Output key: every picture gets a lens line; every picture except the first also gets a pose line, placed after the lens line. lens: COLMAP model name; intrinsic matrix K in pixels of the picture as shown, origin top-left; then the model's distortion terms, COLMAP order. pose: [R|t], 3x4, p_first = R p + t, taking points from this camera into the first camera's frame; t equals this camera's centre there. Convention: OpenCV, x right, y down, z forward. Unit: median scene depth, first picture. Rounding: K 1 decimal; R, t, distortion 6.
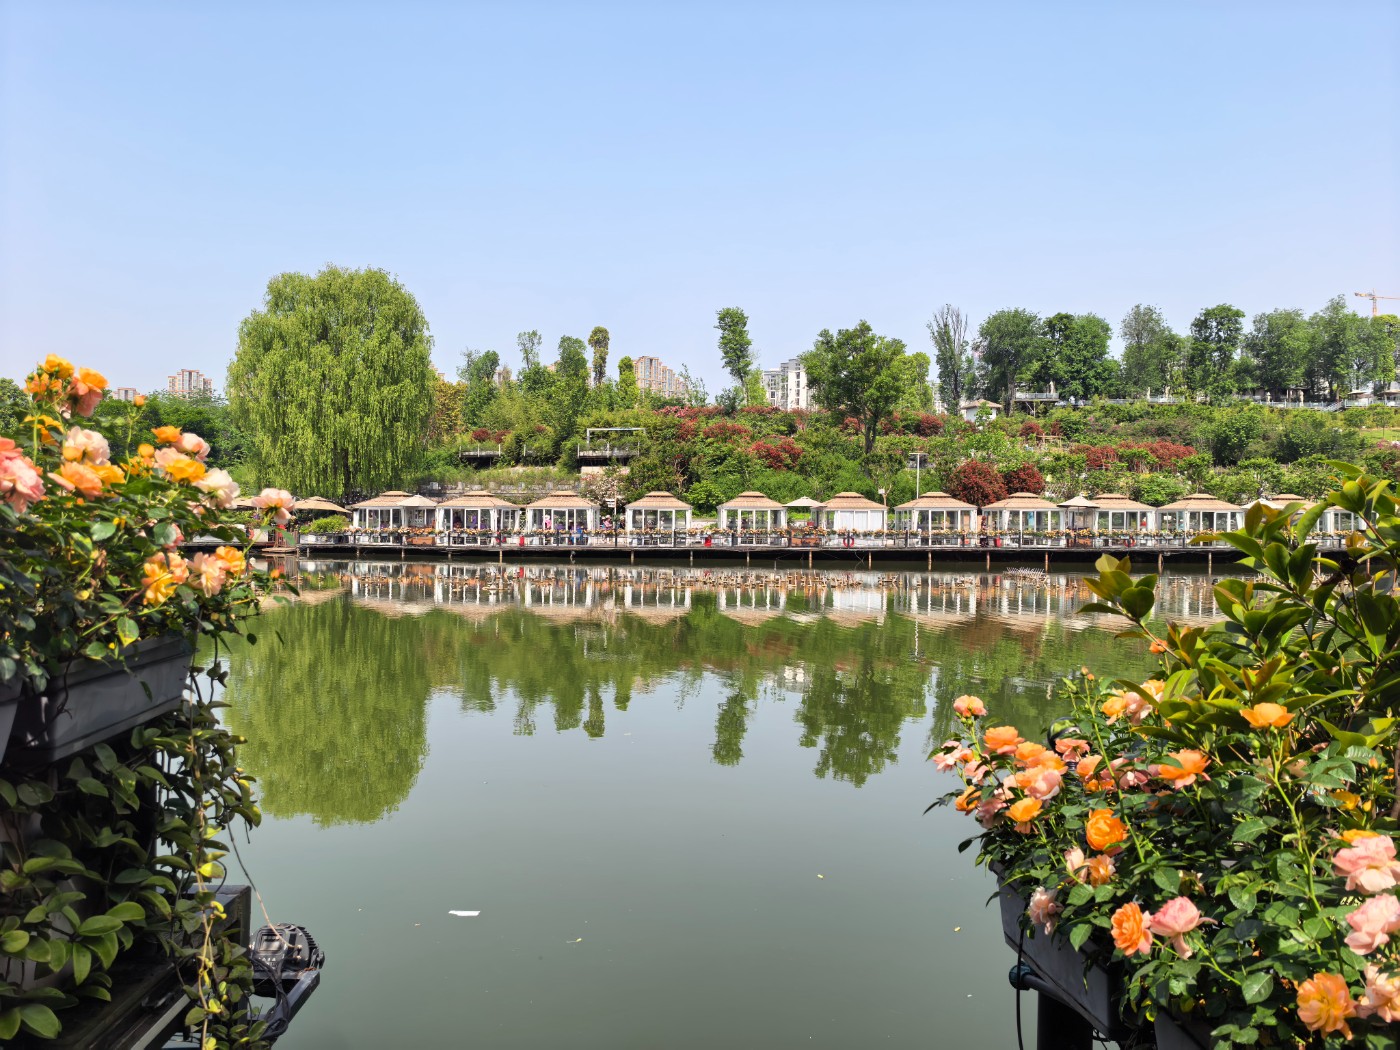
lens RADIAL K [[985.1, 0, 700.0], [0, 985.1, 525.0], [0, 0, 1]] dist [0.091509, -0.157697]
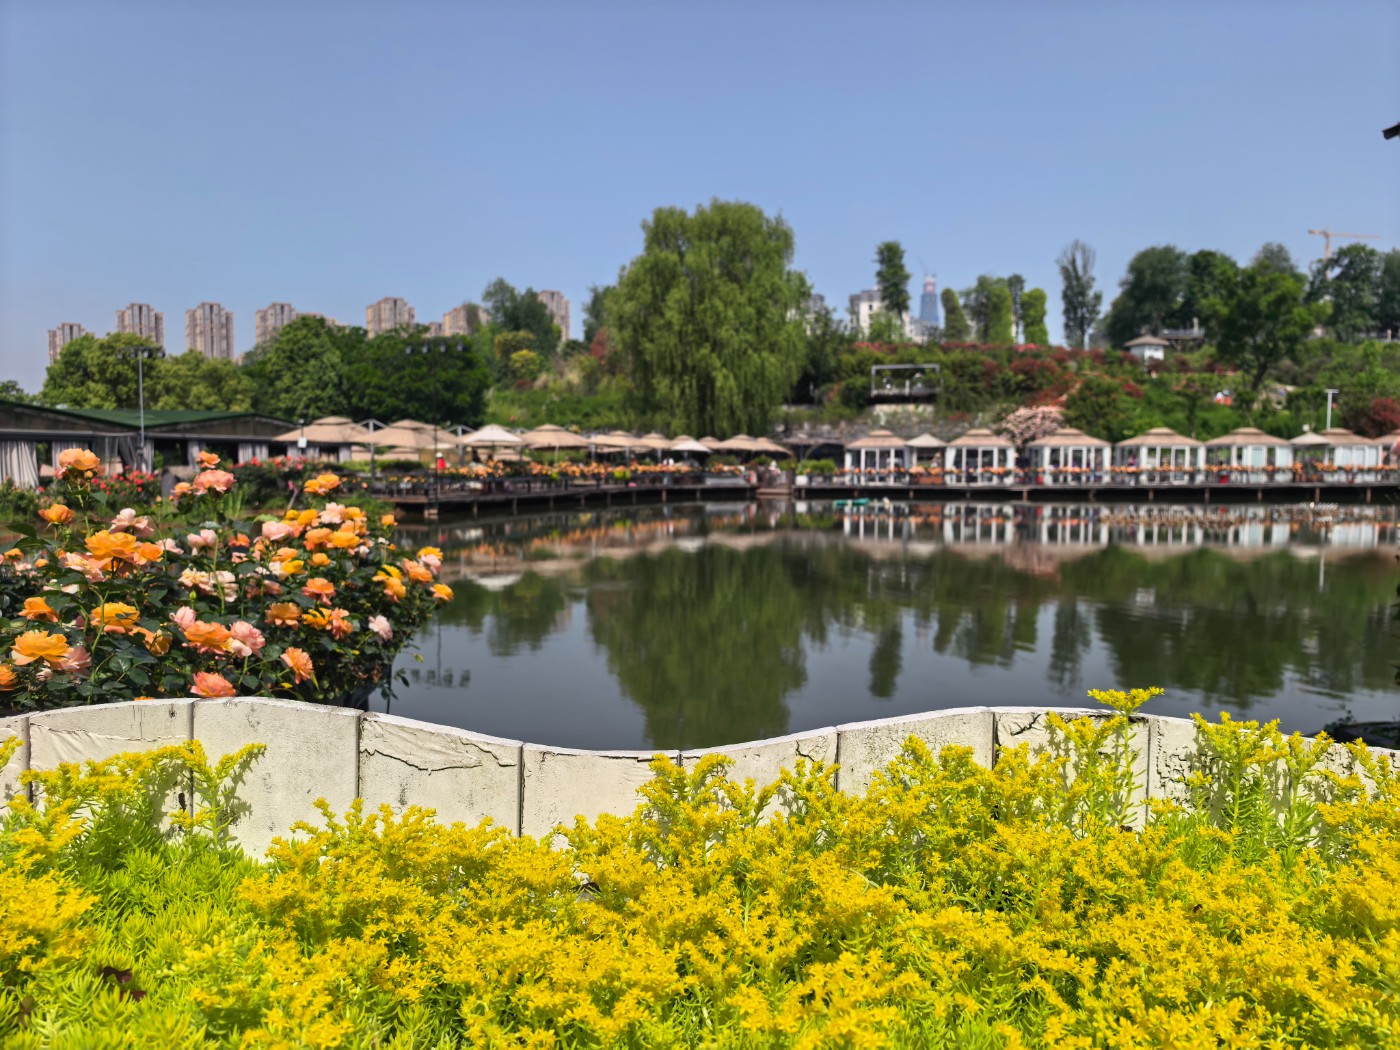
lens RADIAL K [[1001.0, 0, 701.6], [0, 1001.0, 556.4], [0, 0, 1]] dist [0.000421, -0.005850]
pose [[0.997328, -0.016027, 0.071275, -0.492111], [0.009408, 0.995692, 0.092247, -0.002992], [-0.072446, -0.091330, 0.993182, -0.002762]]
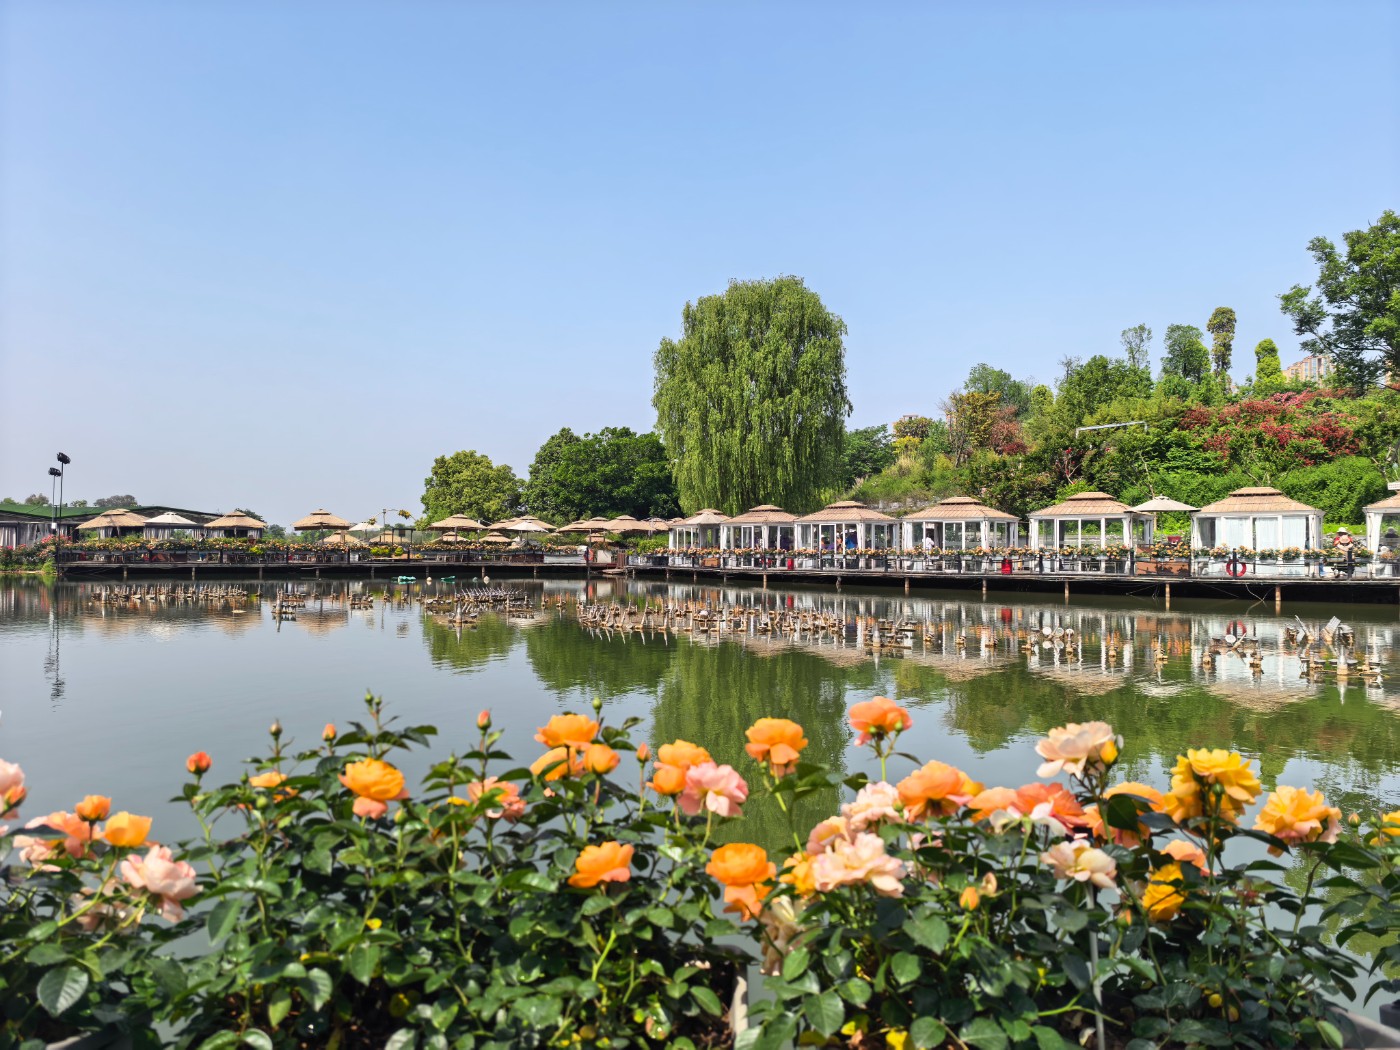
lens RADIAL K [[985.1, 0, 700.0], [0, 985.1, 525.0], [0, 0, 1]] dist [0.091509, -0.157697]
pose [[0.753961, -0.019836, -0.656619, 0.249777], [-0.002120, 0.999465, -0.032627, 0.009235], [0.656916, 0.025991, 0.753516, 0.270014]]
